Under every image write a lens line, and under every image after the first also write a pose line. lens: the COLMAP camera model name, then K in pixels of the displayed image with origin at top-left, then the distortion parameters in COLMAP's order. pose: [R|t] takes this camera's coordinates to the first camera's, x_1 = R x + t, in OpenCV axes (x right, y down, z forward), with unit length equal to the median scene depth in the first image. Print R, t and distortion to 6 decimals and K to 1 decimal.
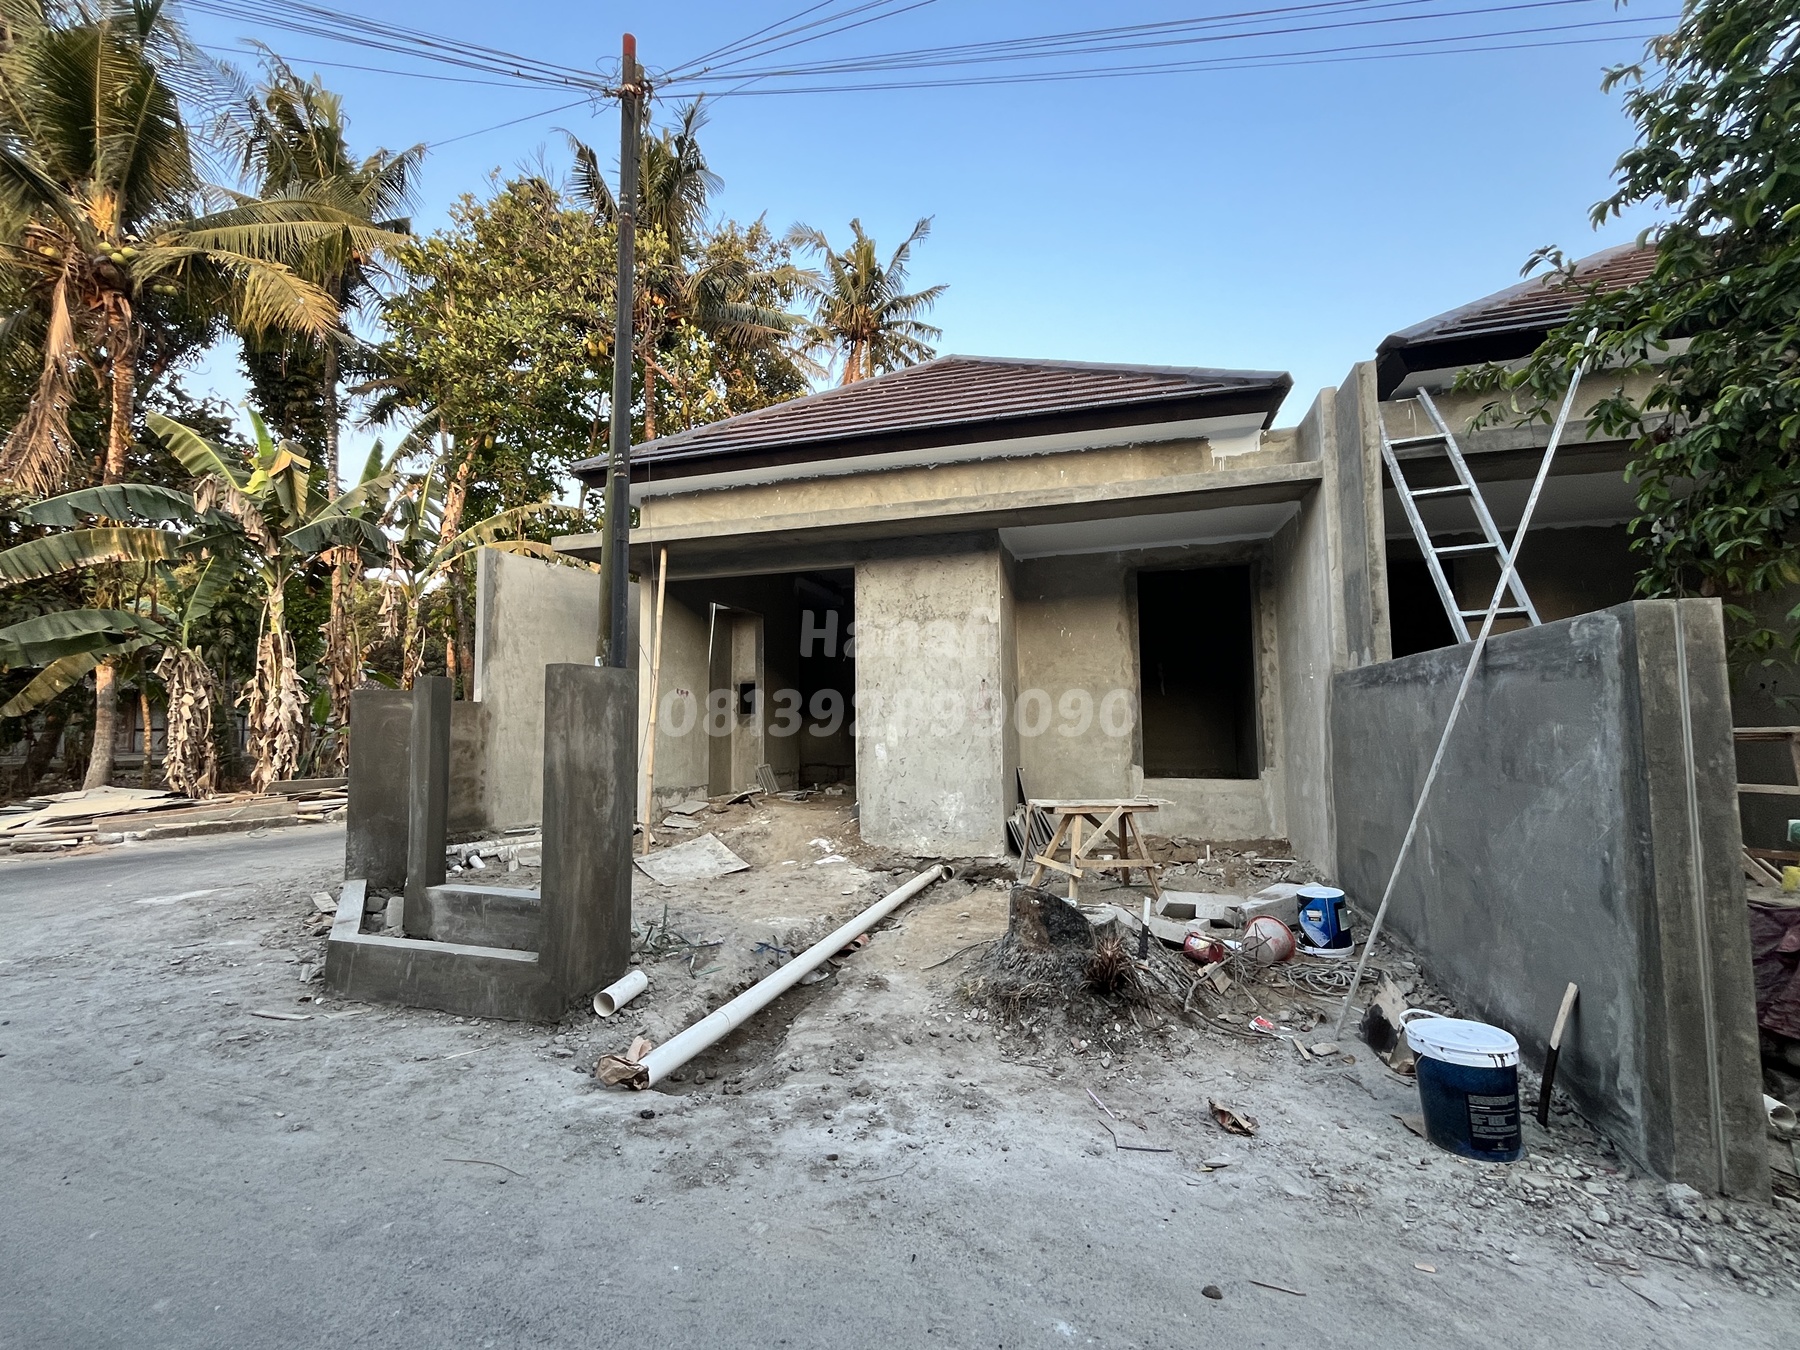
lens RADIAL K [[756.0, 0, 894.4], [0, 756.0, 676.9], [0, 0, 1]] dist [-0.003444, -0.000275]
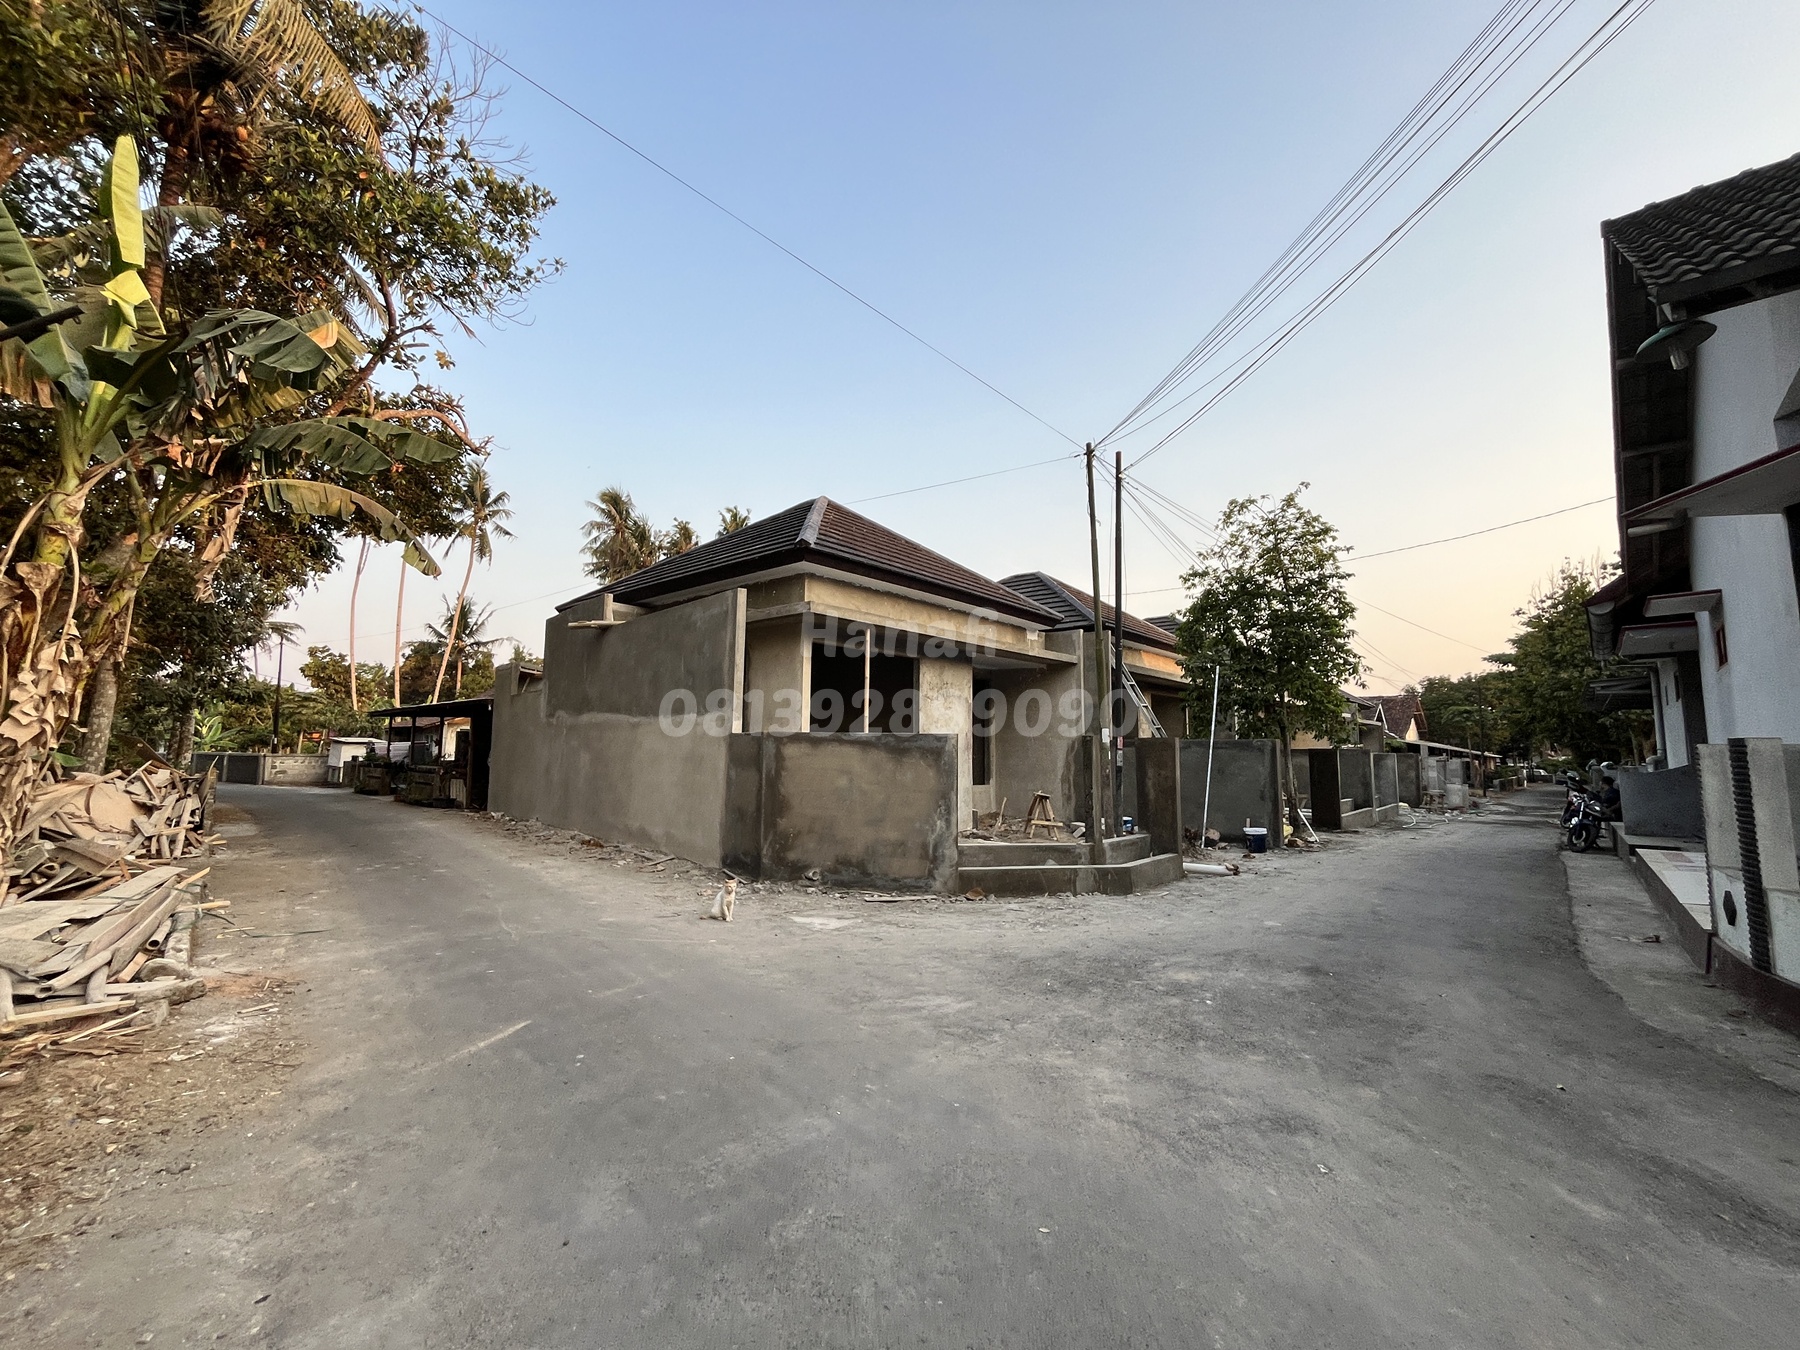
lens RADIAL K [[727.3, 0, 898.4], [0, 727.3, 679.4], [0, 0, 1]] dist [-0.001921, -0.000224]
pose [[0.414347, 0.102302, 0.904351, -1.473708], [-0.070844, 0.994273, -0.080016, 0.024343], [-0.907358, -0.030913, 0.419221, 0.396534]]
